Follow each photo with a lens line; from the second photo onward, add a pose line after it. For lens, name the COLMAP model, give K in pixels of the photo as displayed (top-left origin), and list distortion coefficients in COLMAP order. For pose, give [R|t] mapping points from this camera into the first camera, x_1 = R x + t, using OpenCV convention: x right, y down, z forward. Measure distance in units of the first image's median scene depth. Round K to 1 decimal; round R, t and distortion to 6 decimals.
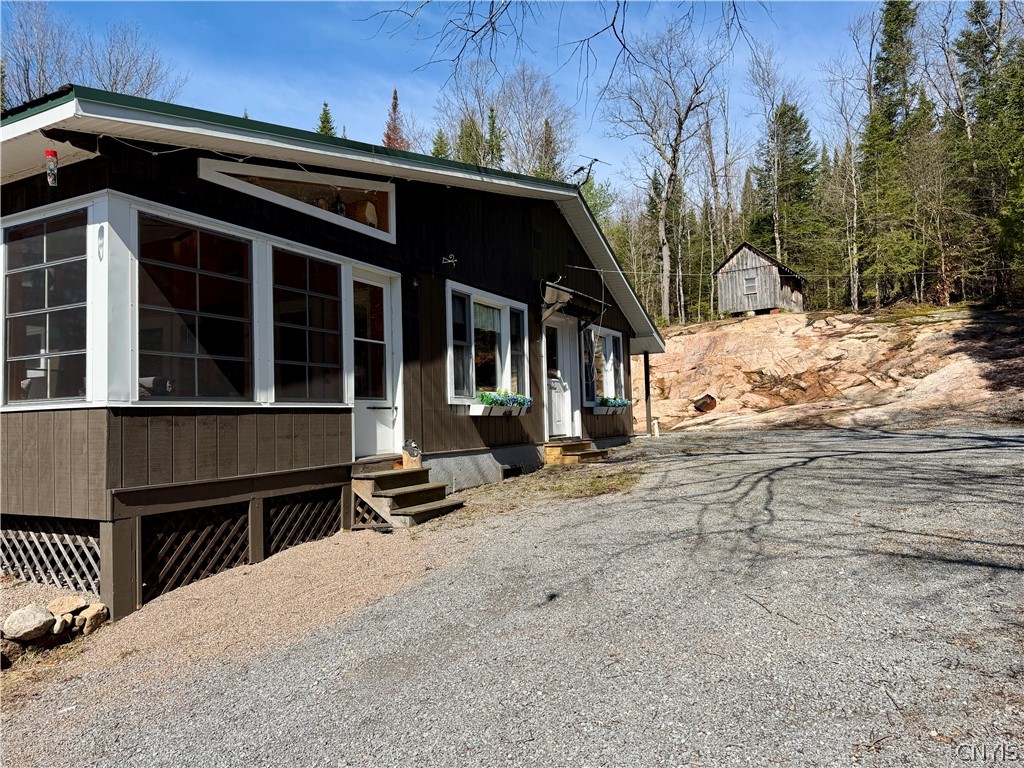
lens RADIAL K [[709.1, 0, 512.0], [0, 709.1, 384.0], [0, 0, 1]] dist [0.073274, -0.104098]
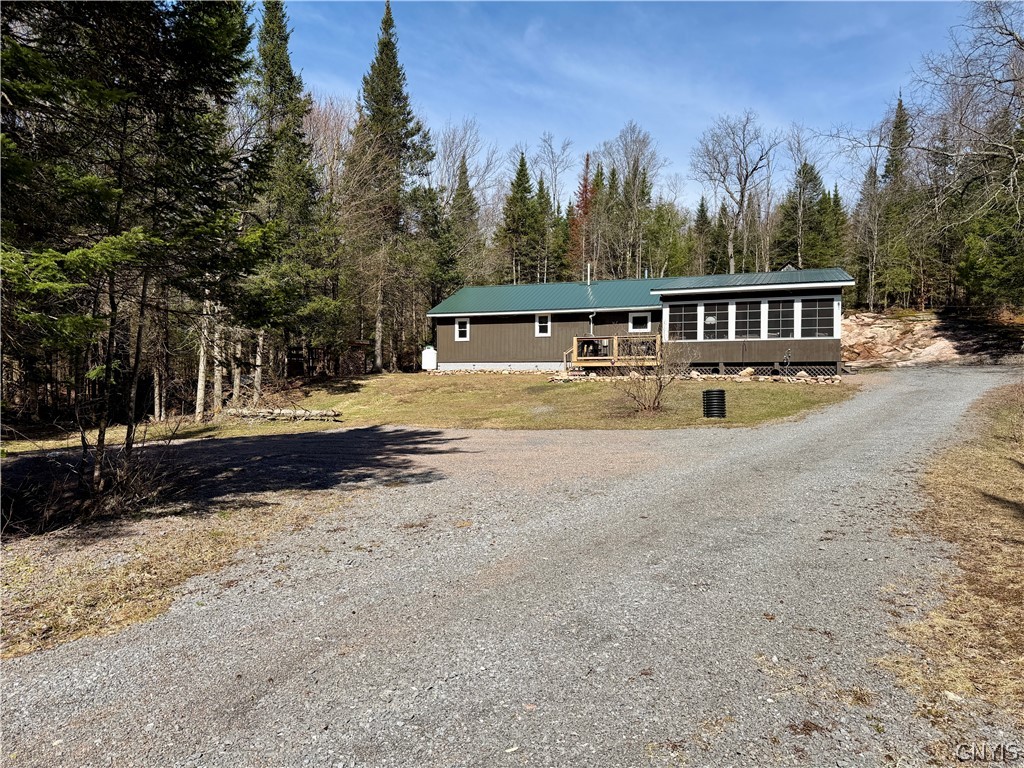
lens RADIAL K [[707.0, 0, 512.0], [0, 707.0, 384.0], [0, 0, 1]] dist [0.086288, -0.175862]
pose [[0.993307, 0.030734, 0.111340, -0.703998], [-0.034984, 0.998724, 0.036421, 0.051439], [-0.110078, -0.040073, 0.993115, -0.772124]]
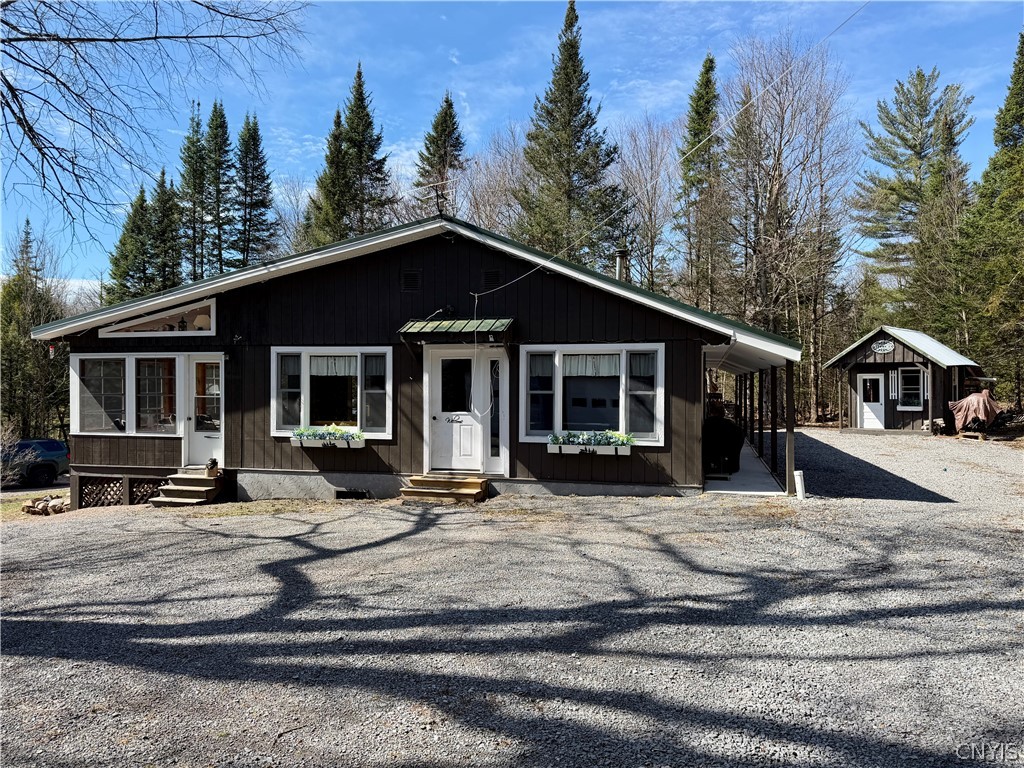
lens RADIAL K [[709.1, 0, 512.0], [0, 709.1, 384.0], [0, 0, 1]] dist [0.073274, -0.104098]
pose [[0.207681, 0.026442, -0.977839, 0.510534], [0.040980, 0.998522, 0.035705, -0.038689], [0.977338, -0.047487, 0.206291, 0.432372]]
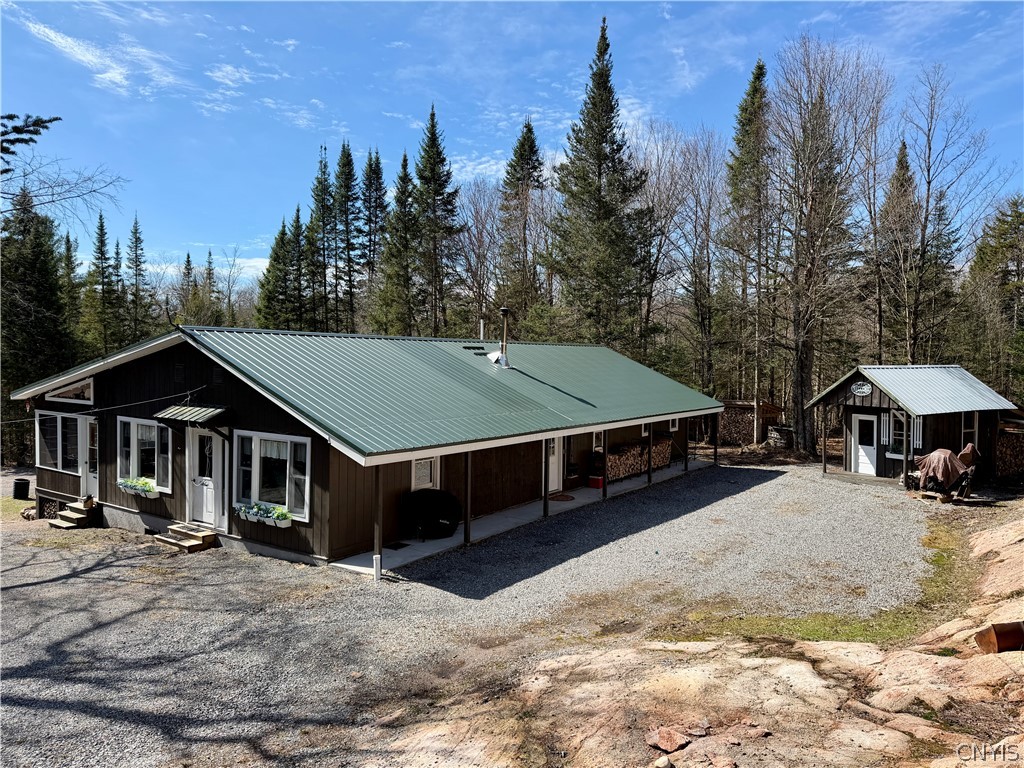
lens RADIAL K [[709.1, 0, 512.0], [0, 709.1, 384.0], [0, 0, 1]] dist [0.073274, -0.104098]
pose [[-0.122449, 0.056543, -0.990863, 0.612322], [0.035863, 0.997976, 0.052517, -0.108532], [0.991827, -0.029104, -0.124229, 0.840097]]
